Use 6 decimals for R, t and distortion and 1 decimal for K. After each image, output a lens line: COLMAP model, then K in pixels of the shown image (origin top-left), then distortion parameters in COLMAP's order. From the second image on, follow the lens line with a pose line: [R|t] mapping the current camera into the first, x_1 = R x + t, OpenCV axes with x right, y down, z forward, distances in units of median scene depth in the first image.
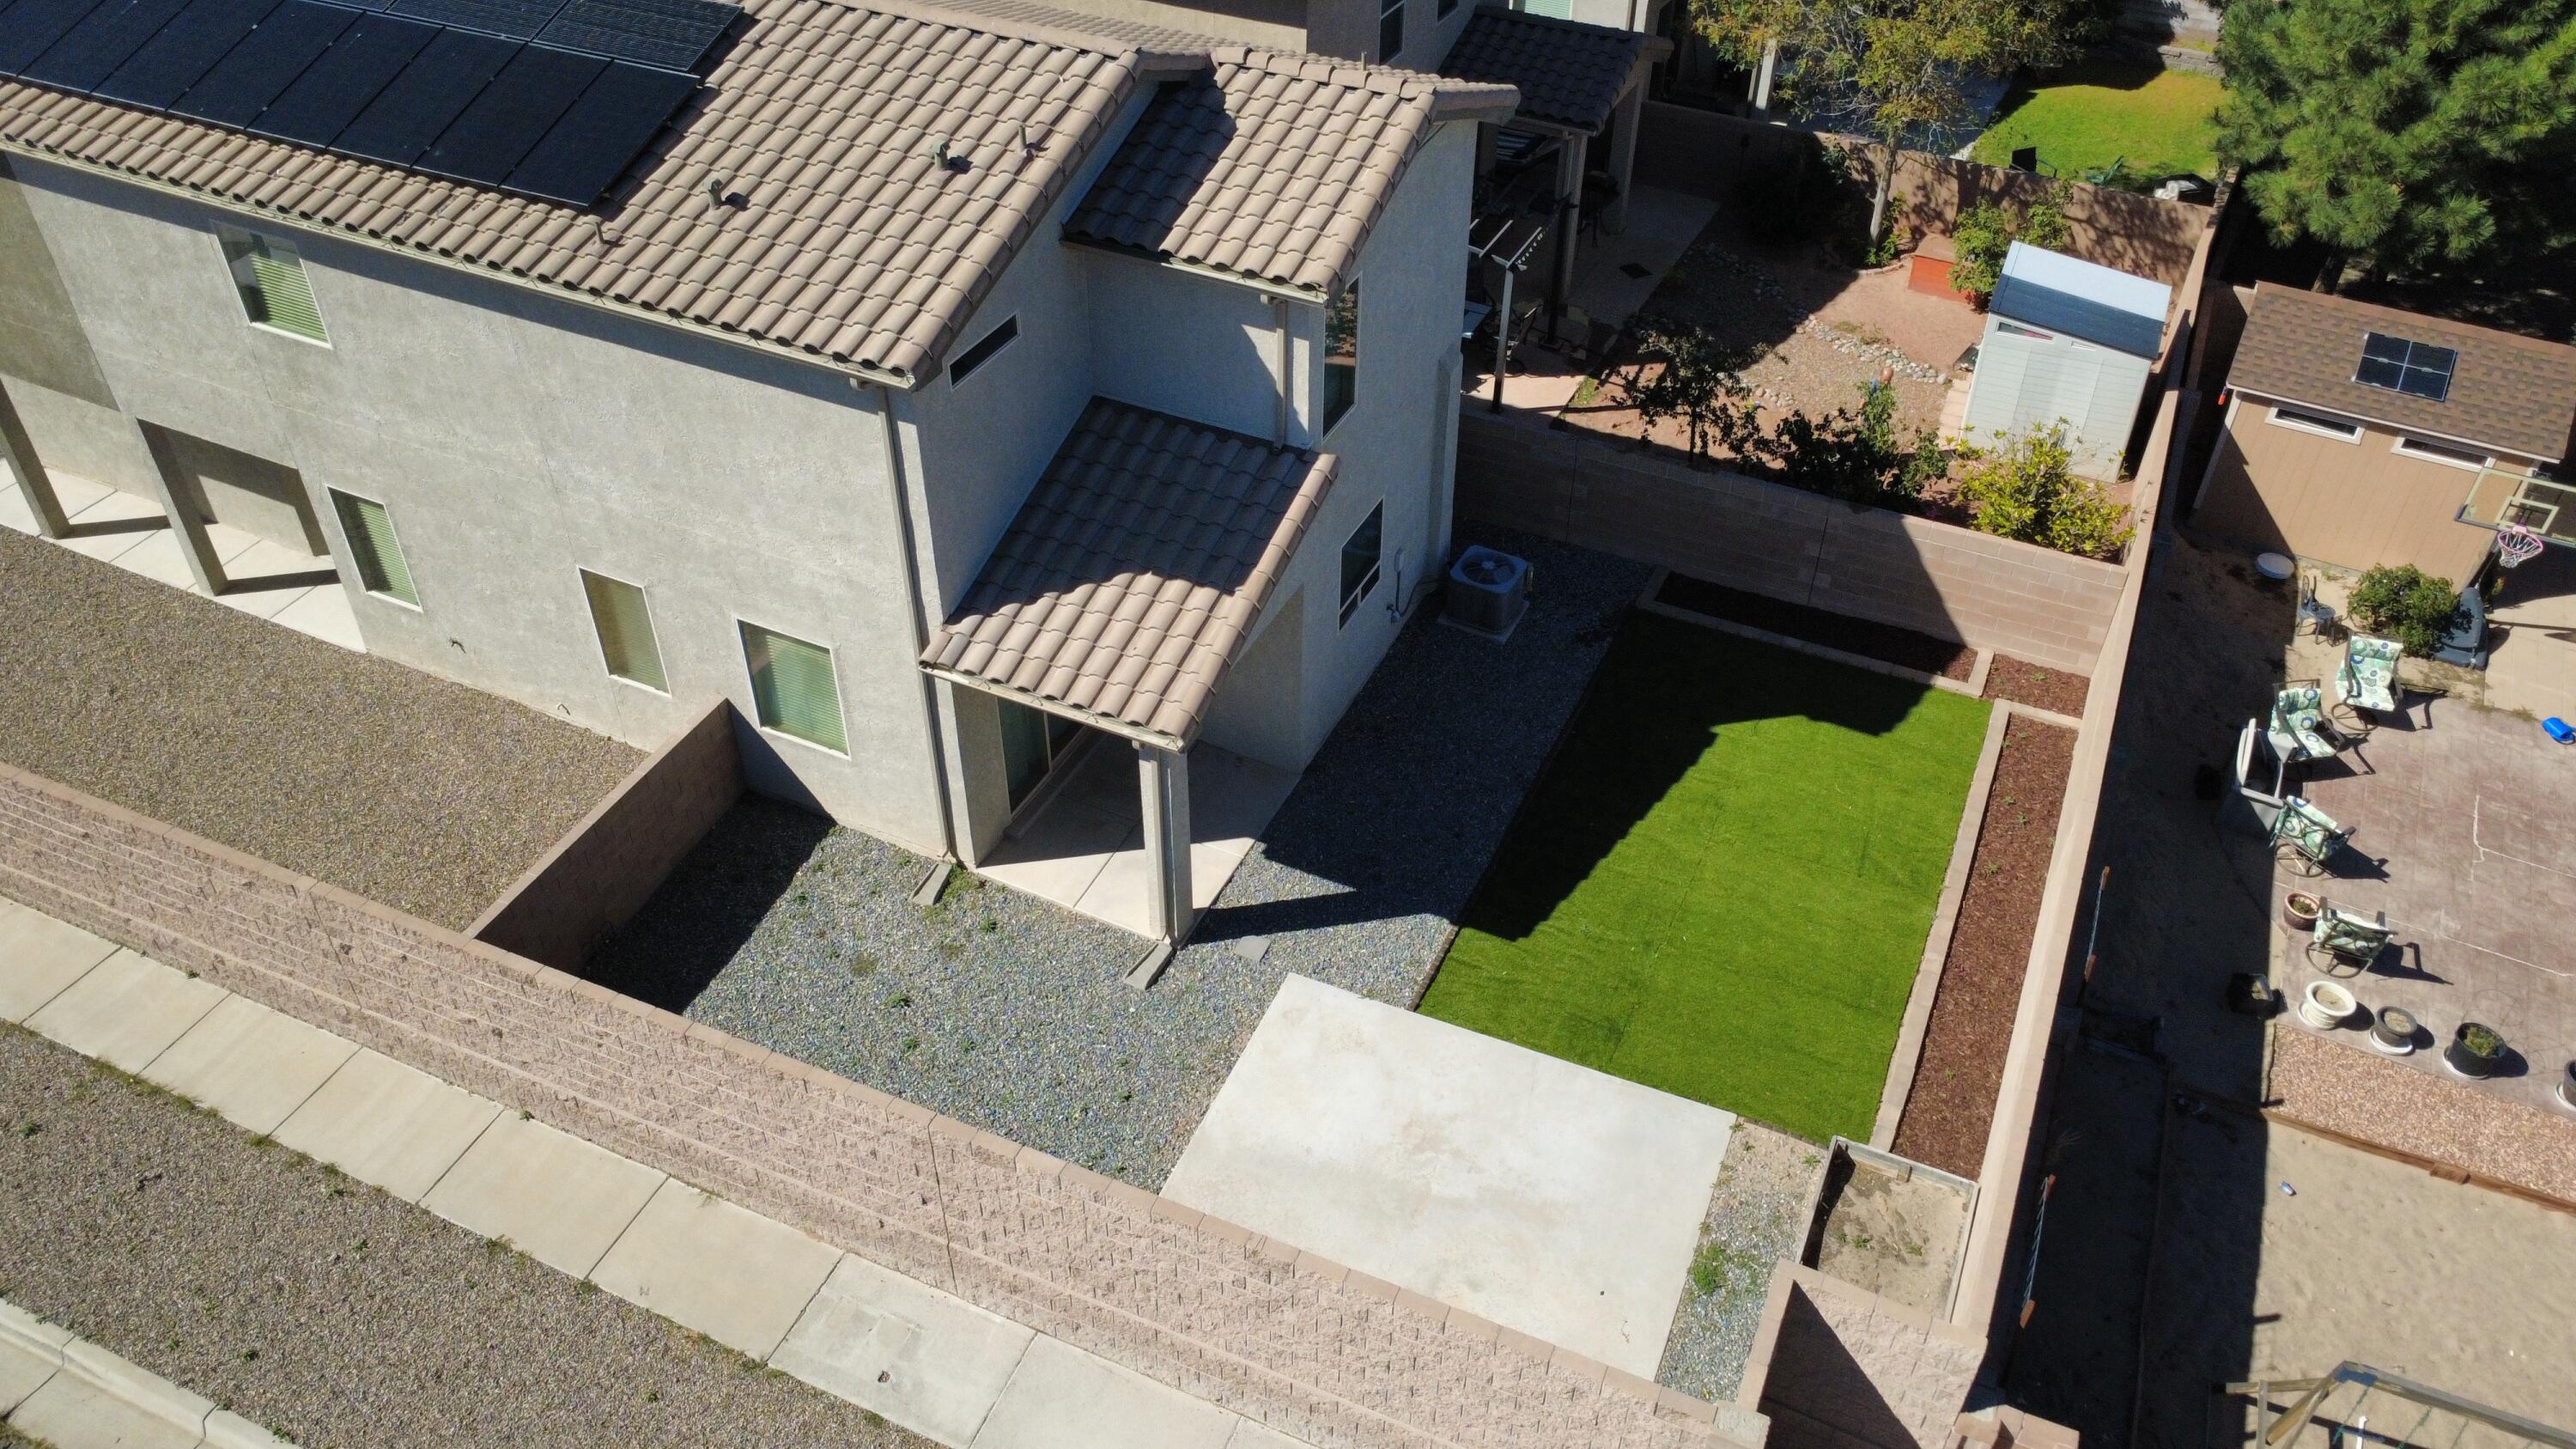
lens RADIAL K [[1808.3, 0, 1278.3], [0, 1808.3, 773.1], [0, 0, 1]] dist [0.000712, -0.005638]
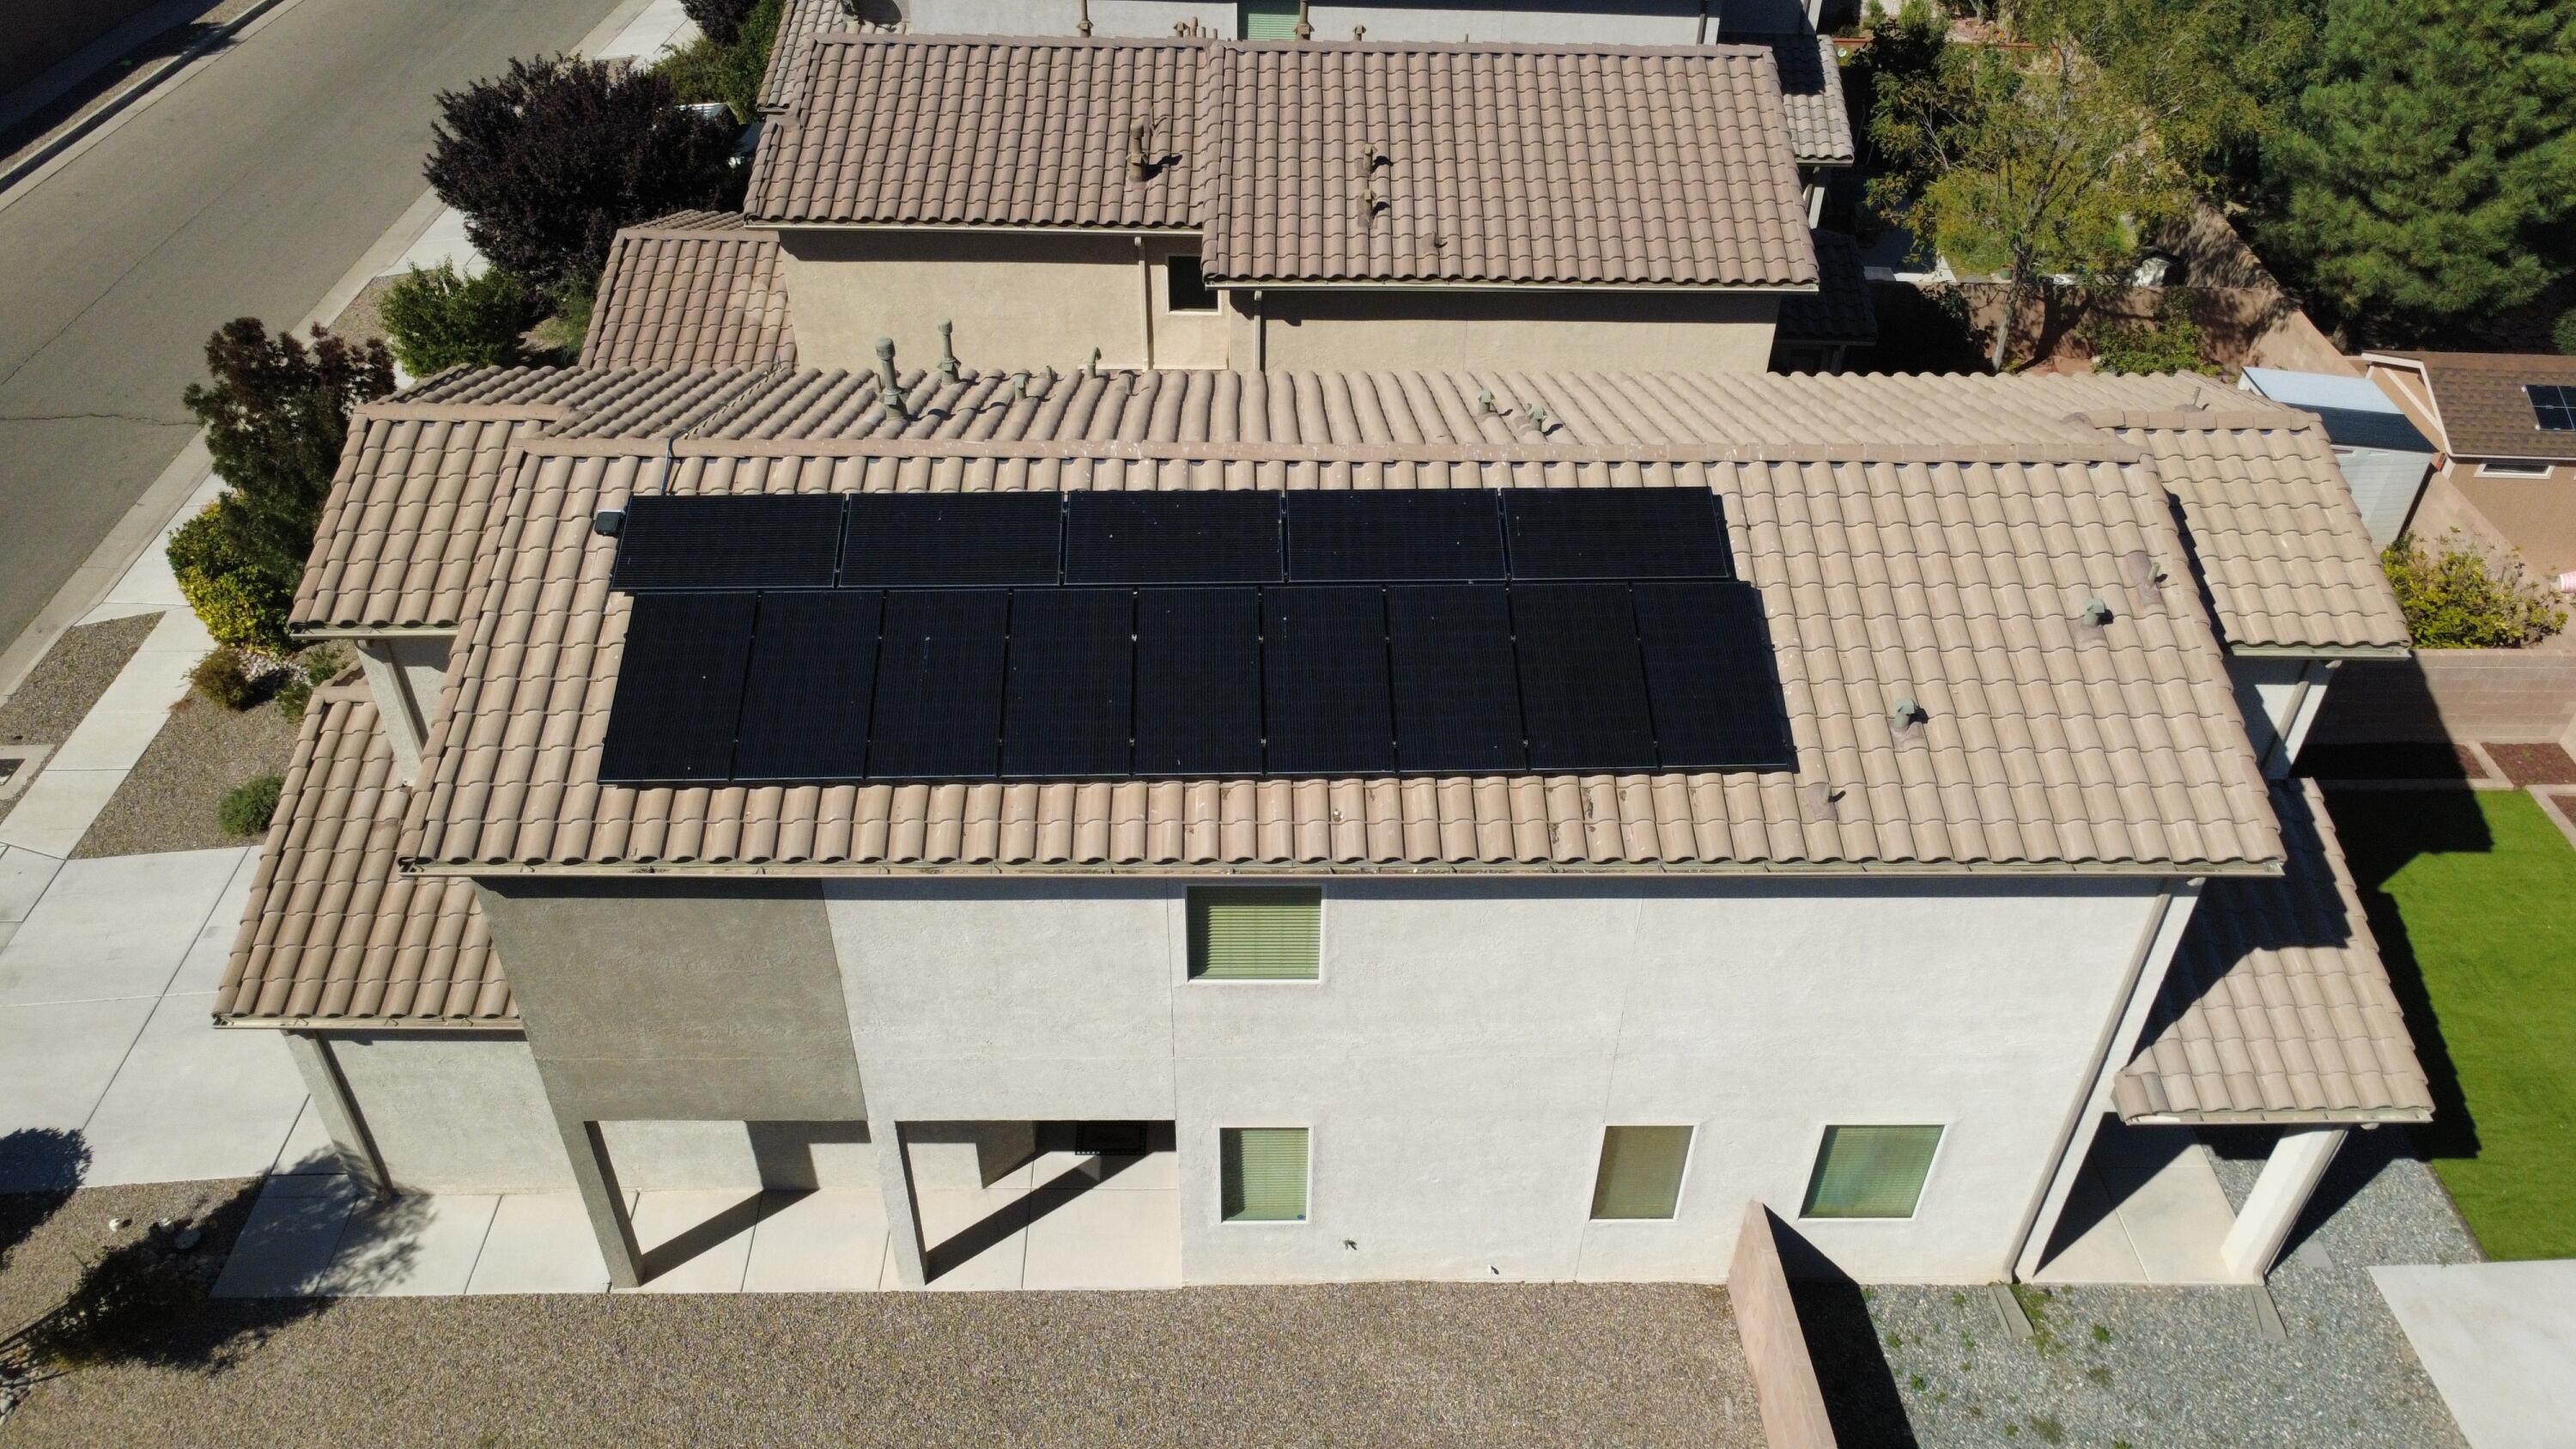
lens RADIAL K [[1808.3, 0, 1278.3], [0, 1808.3, 773.1], [0, 0, 1]] dist [0.000712, -0.005638]
pose [[0.901096, -0.281138, 0.330133, -0.679996], [0.287569, 0.957281, 0.030294, -0.308026], [-0.324547, 0.067638, 0.943448, 0.183682]]
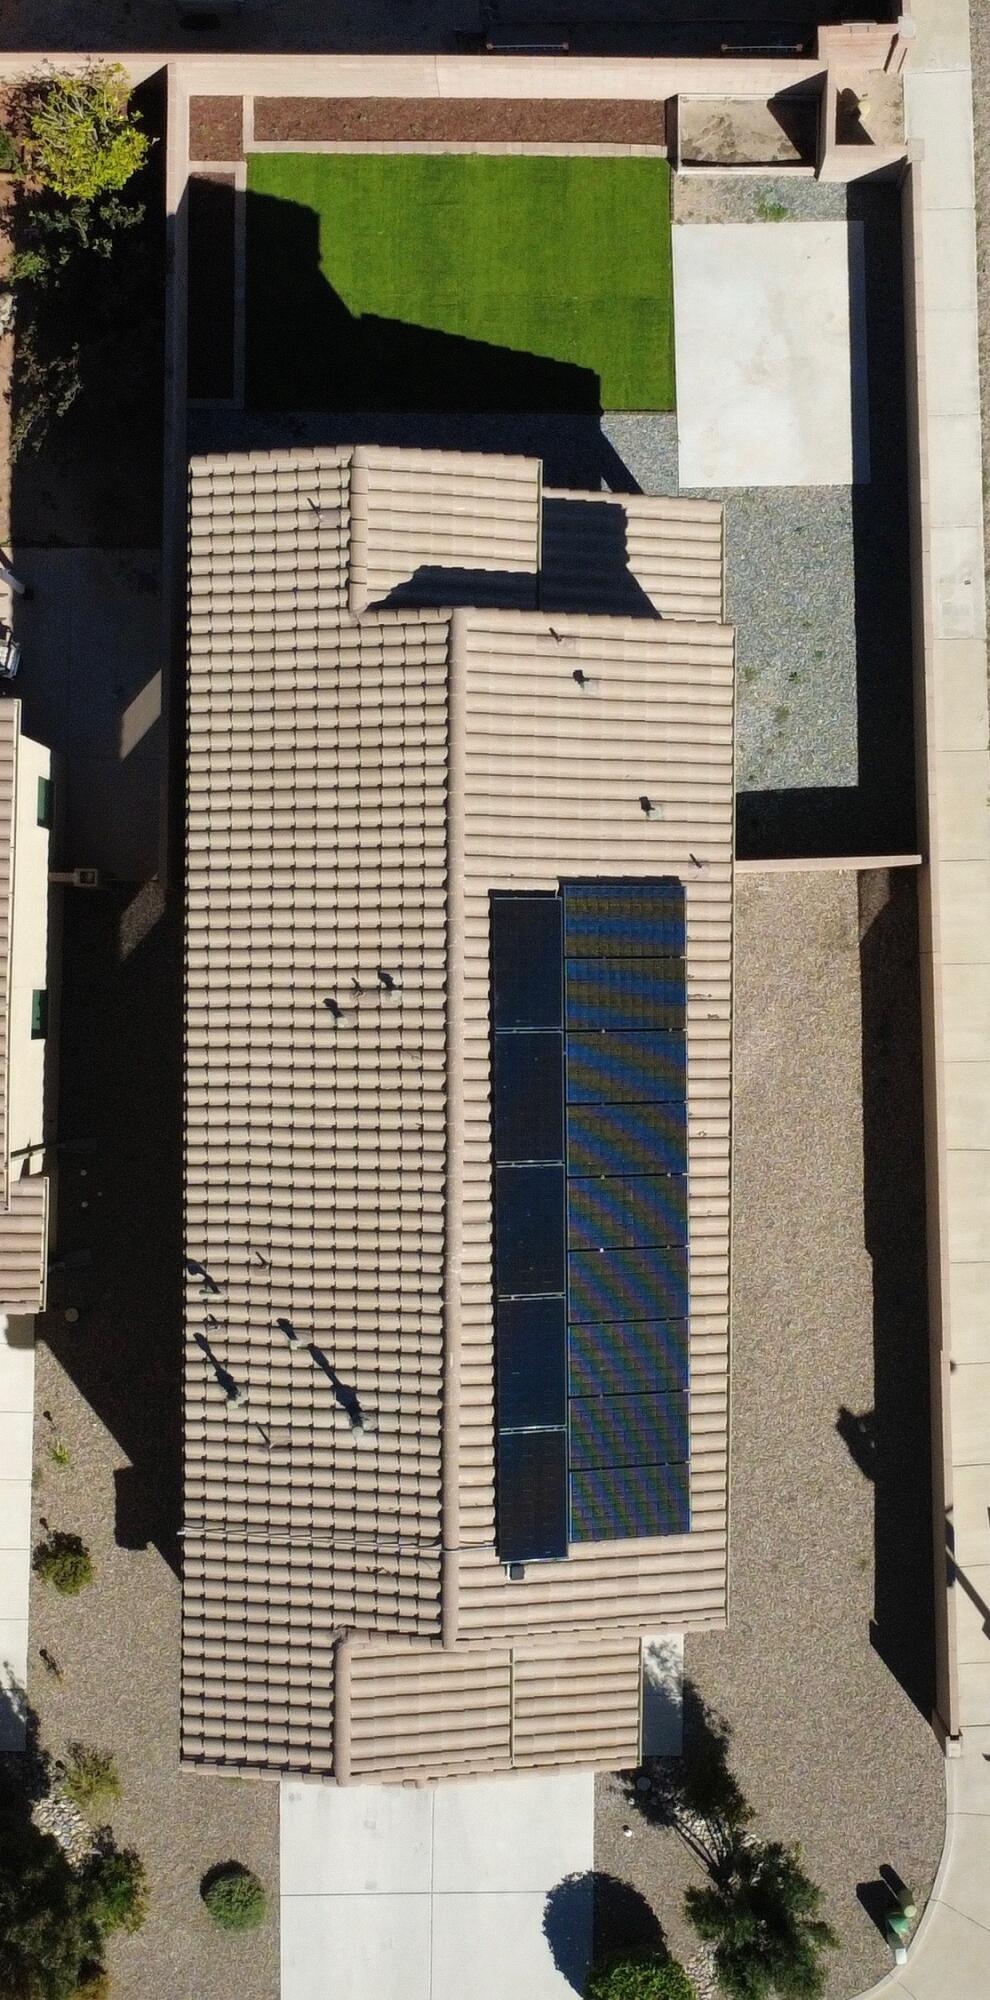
lens RADIAL K [[2377.9, 0, 495.0], [0, 2377.9, 1000.0], [0, 0, 1]] dist [0.018766, 0.003257]
pose [[-0.414750, -0.909902, -0.007821, -0.291701], [0.611219, -0.284952, 0.738386, -1.520803], [-0.674087, 0.301465, 0.674333, -0.217726]]
